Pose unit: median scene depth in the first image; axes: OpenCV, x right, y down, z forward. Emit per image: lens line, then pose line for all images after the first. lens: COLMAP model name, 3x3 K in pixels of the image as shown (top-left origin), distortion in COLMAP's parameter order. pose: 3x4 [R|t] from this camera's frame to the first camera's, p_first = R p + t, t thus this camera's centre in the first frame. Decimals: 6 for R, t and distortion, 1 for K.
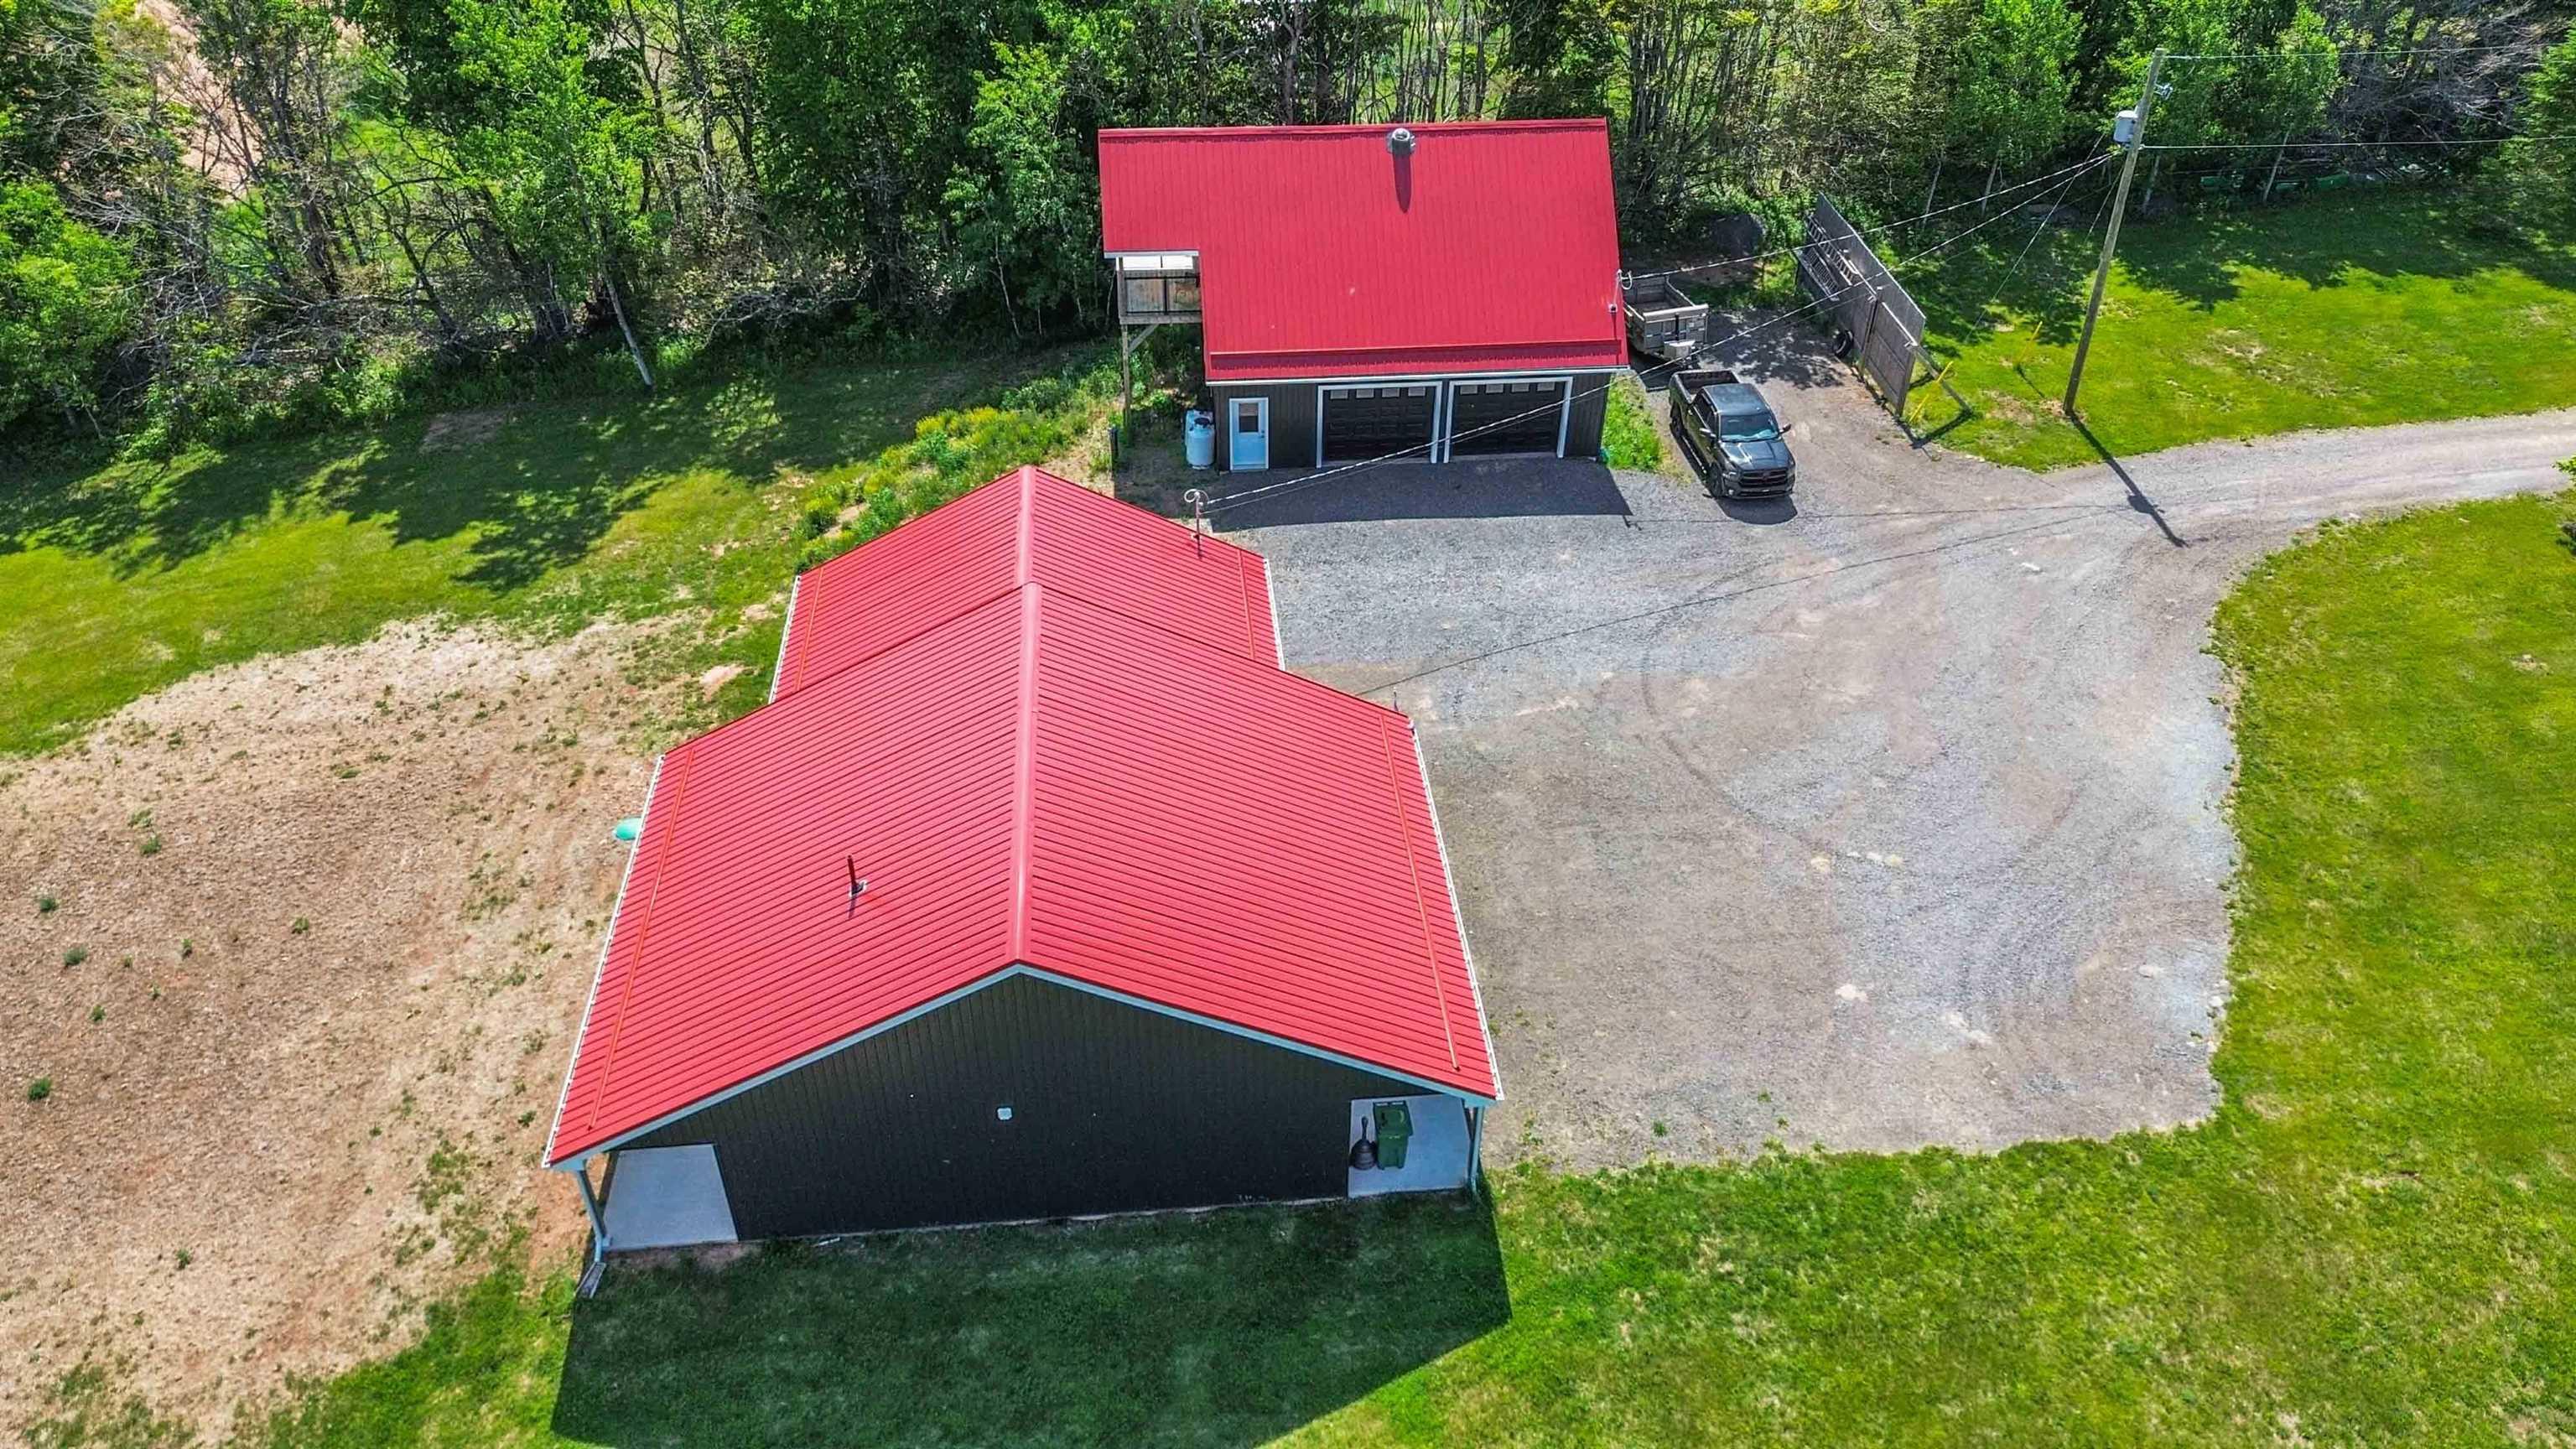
lens RADIAL K [[1831.4, 0, 1289.3], [0, 1831.4, 699.8], [0, 0, 1]] dist [0.075666, -0.081637]
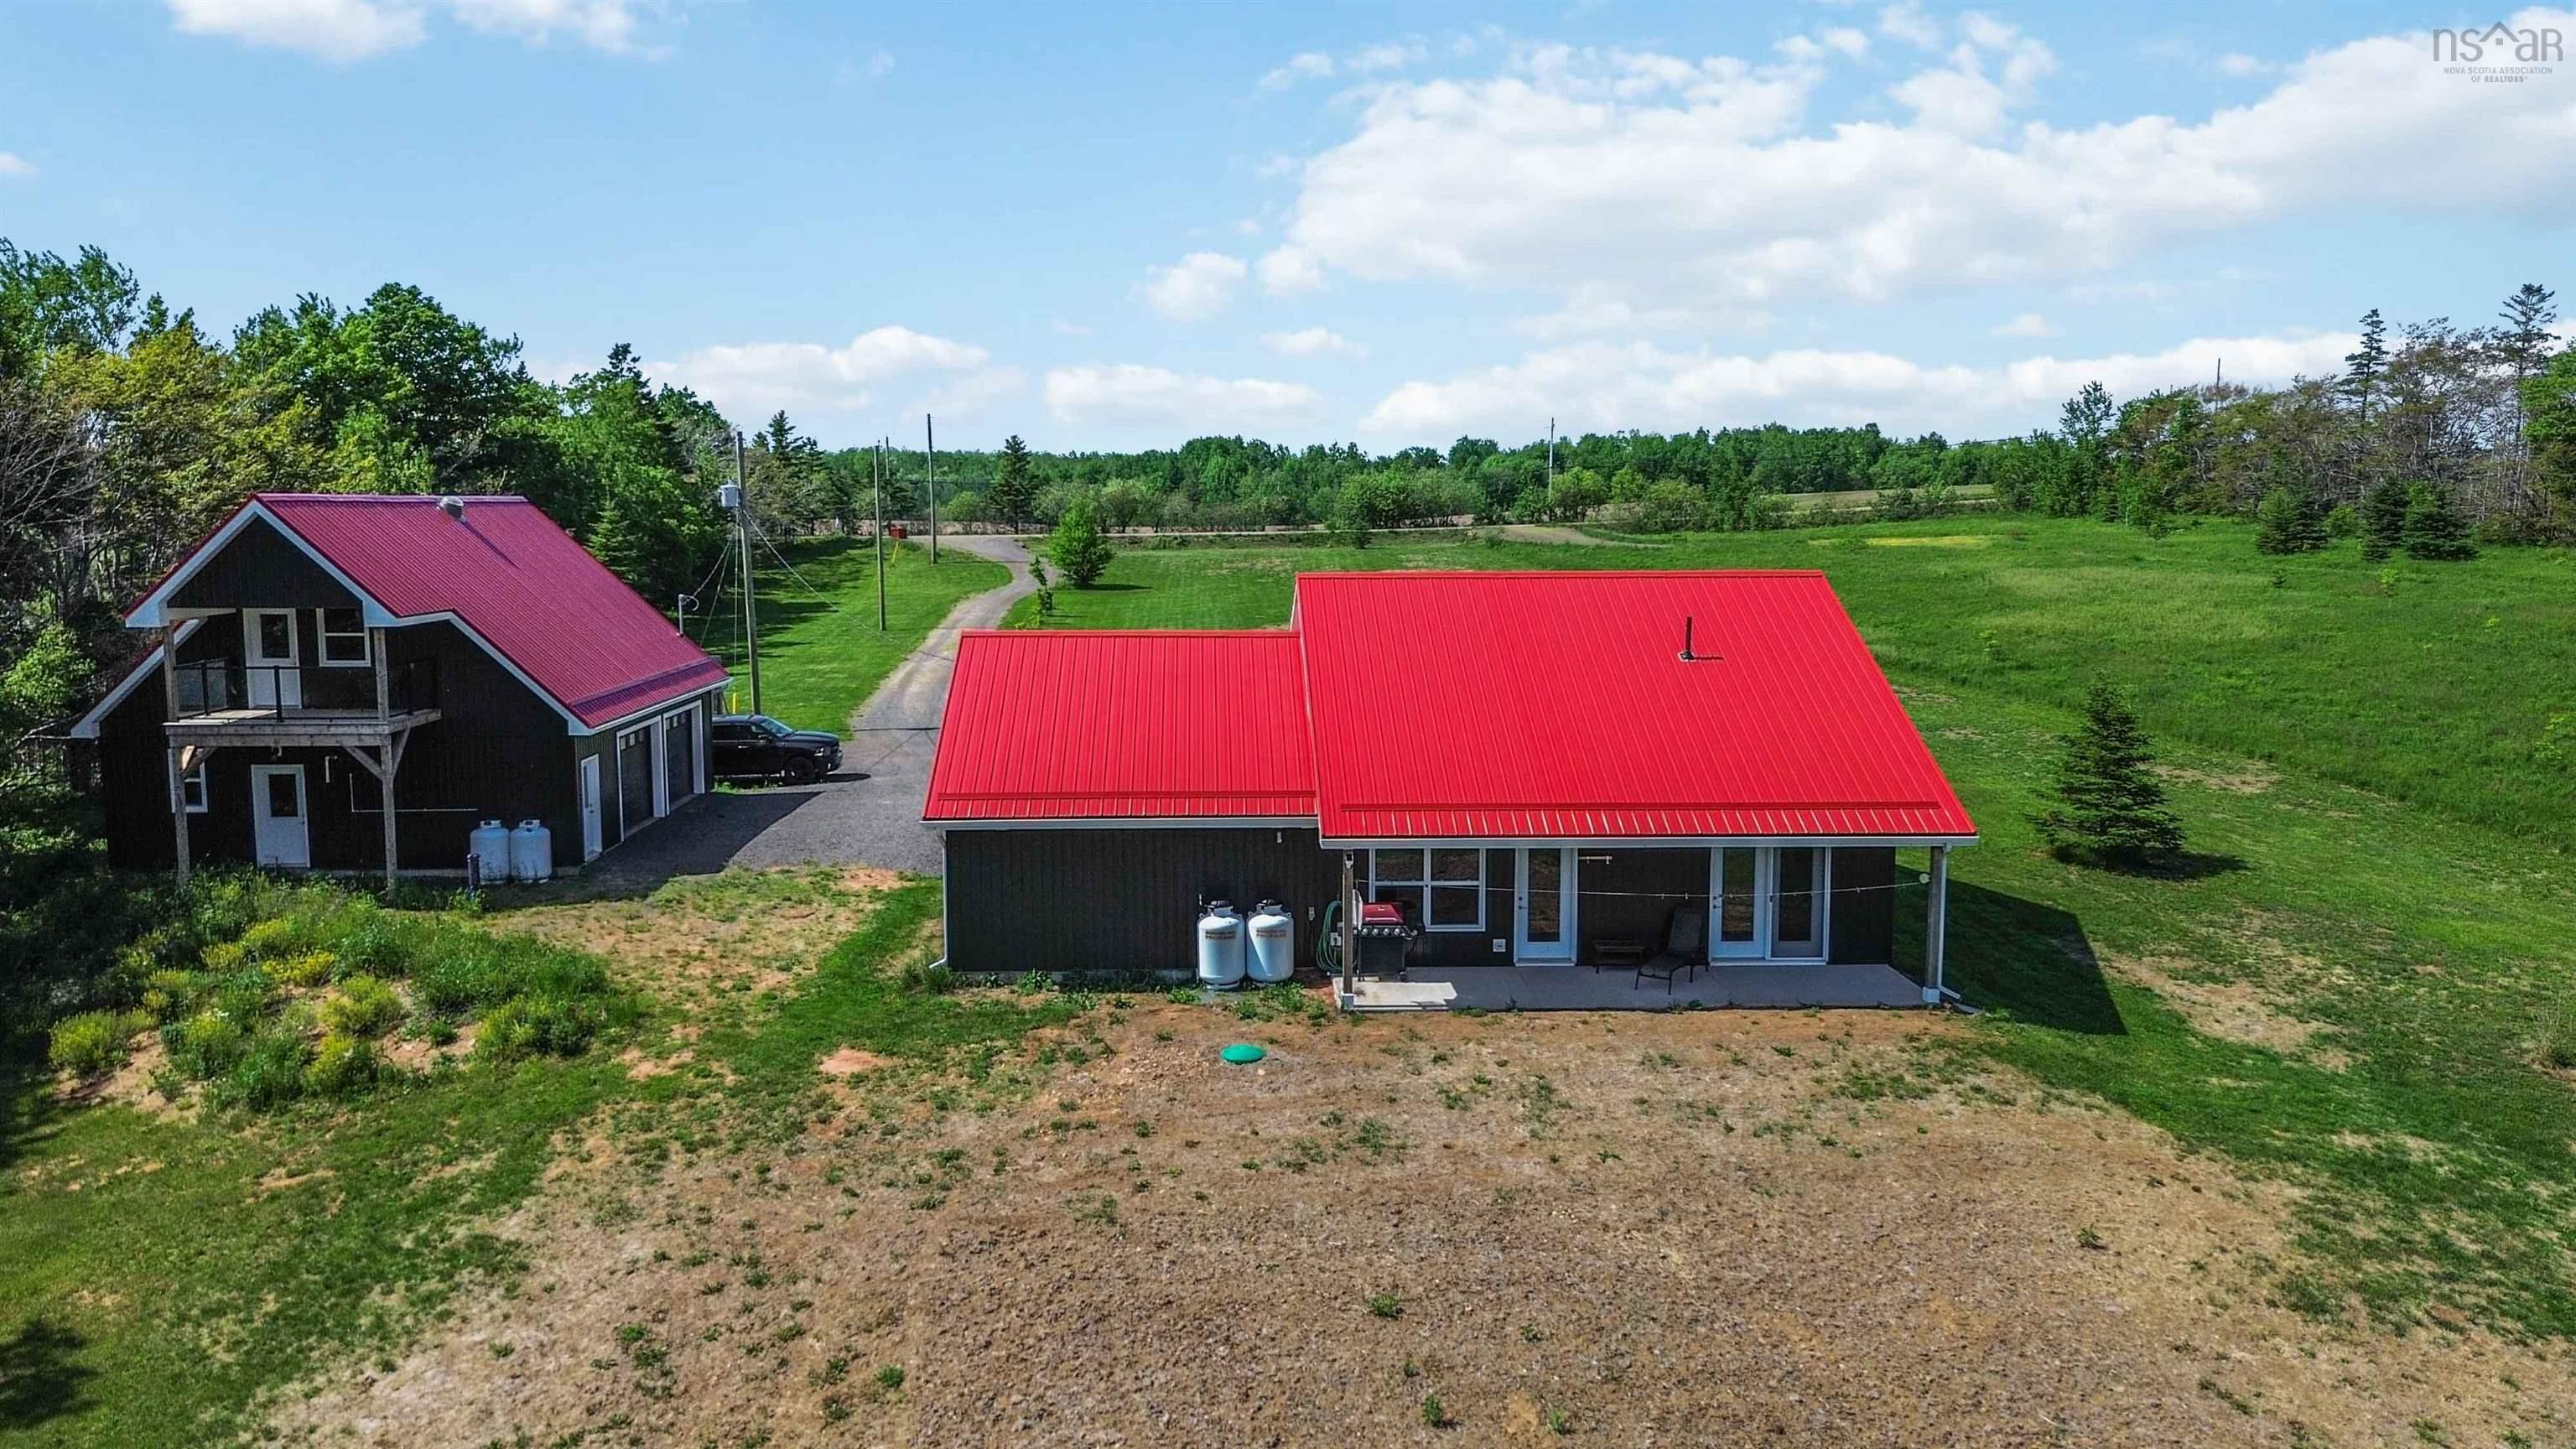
lens RADIAL K [[1831.4, 0, 1295.6], [0, 1831.4, 726.6], [0, 0, 1]] dist [0.075666, -0.081637]
pose [[0.041233, -0.131333, 0.990480, -0.865483], [0.602725, 0.793911, 0.080177, -0.059902], [-0.796883, 0.593681, 0.111893, 0.712651]]
